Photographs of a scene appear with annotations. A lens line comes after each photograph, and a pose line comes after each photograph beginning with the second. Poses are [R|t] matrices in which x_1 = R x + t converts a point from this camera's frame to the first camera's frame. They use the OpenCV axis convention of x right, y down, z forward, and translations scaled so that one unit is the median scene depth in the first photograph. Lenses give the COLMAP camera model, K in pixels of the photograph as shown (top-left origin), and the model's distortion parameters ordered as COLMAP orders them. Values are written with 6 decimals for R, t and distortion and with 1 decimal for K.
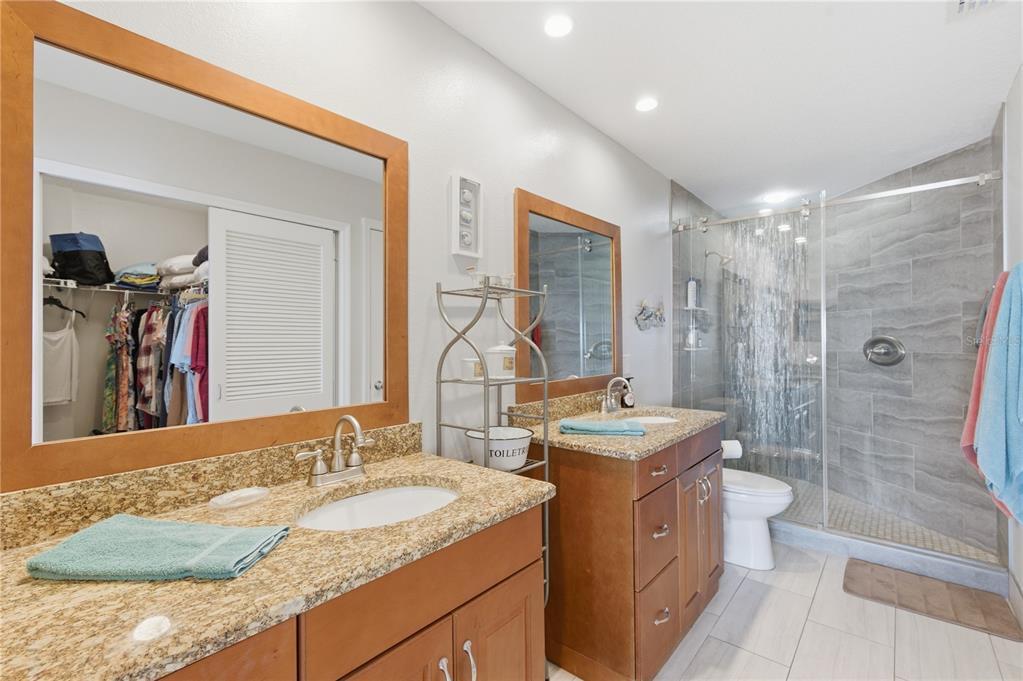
lens RADIAL K [[456.8, 0, 509.7], [0, 456.8, 337.8], [0, 0, 1]] dist [0.006299, 0.000275]
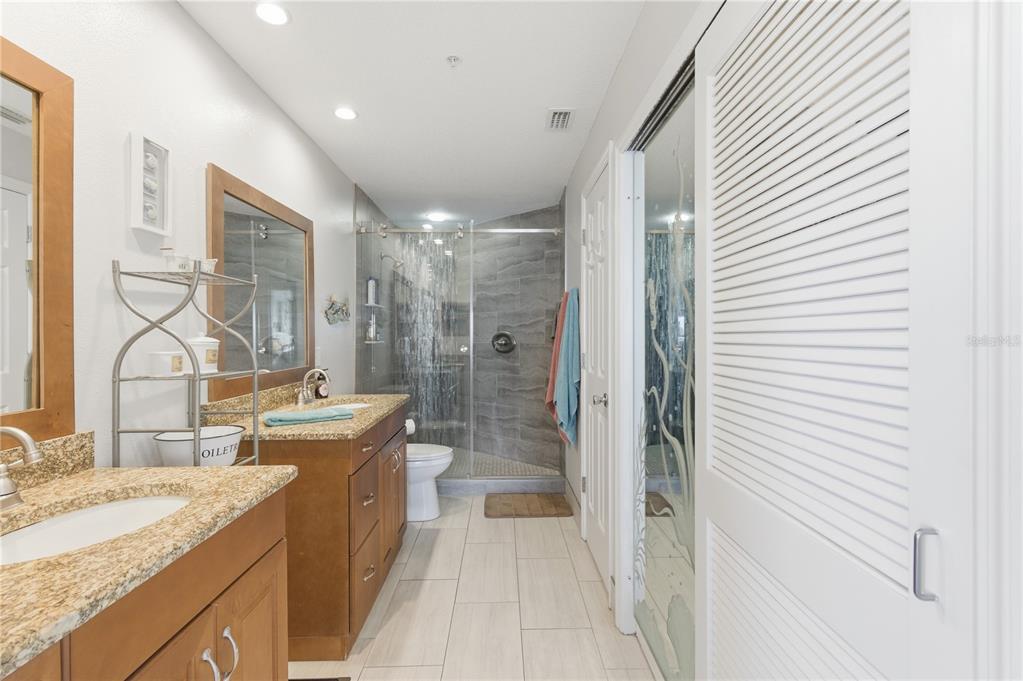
lens RADIAL K [[480.6, 0, 508.4], [0, 480.6, 340.0], [0, 0, 1]] dist [0.001352, 0.000054]
pose [[0.741157, -0.001845, 0.671329, -0.177821], [-0.006565, 0.999928, 0.009997, 0.008010], [-0.671300, -0.011816, 0.741092, -0.100240]]
